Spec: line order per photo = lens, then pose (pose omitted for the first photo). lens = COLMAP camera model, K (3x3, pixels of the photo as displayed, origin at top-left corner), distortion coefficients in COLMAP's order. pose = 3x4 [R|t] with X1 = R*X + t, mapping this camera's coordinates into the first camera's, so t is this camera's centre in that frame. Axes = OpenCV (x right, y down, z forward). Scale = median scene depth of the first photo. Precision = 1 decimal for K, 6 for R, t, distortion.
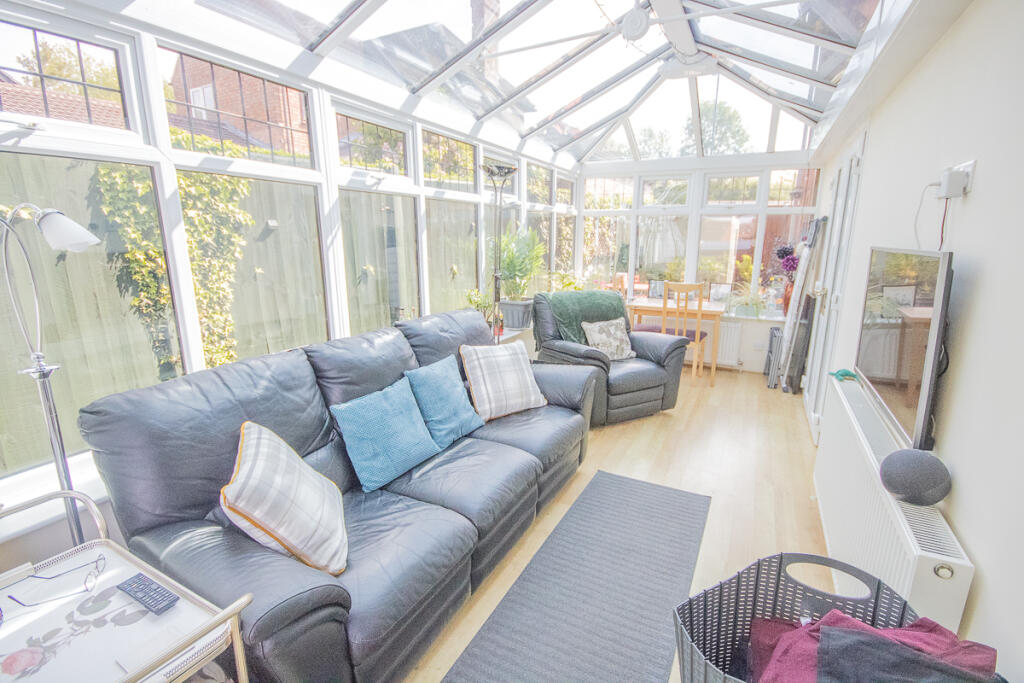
lens RADIAL K [[470.2, 0, 509.5], [0, 470.2, 341.1], [0, 0, 1]] dist [-0.002790, -0.000246]
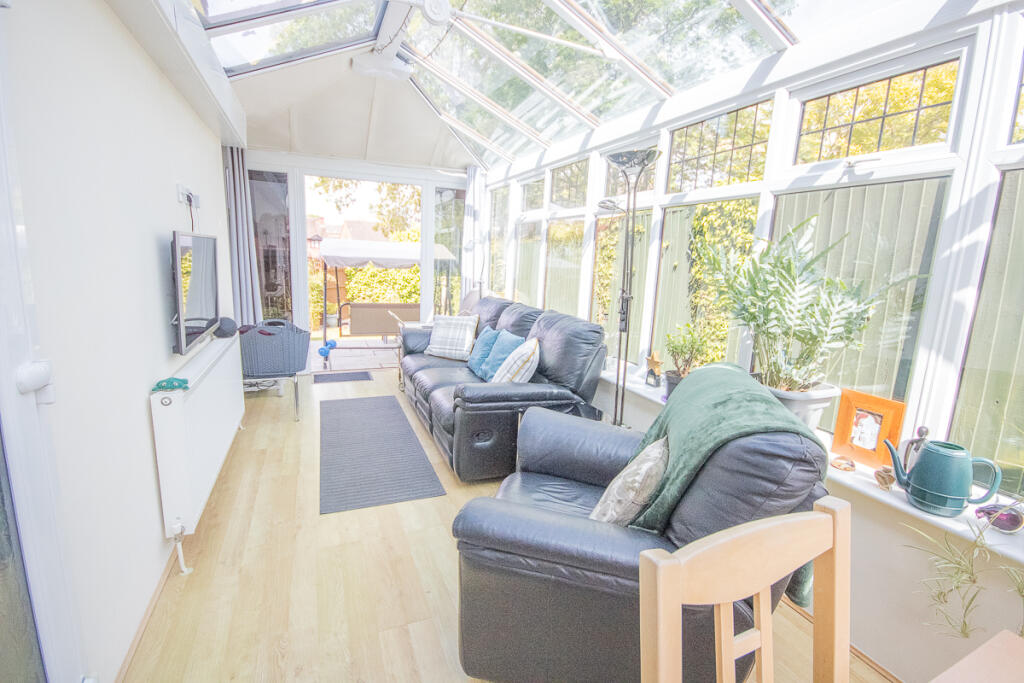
lens RADIAL K [[470.2, 0, 510.1], [0, 470.2, 337.0], [0, 0, 1]] dist [-0.002790, -0.000246]
pose [[-0.640717, 0.141768, -0.754575, 0.638008], [-0.178205, 0.928505, 0.325762, -0.289759], [0.746810, 0.343190, -0.569645, 1.254790]]
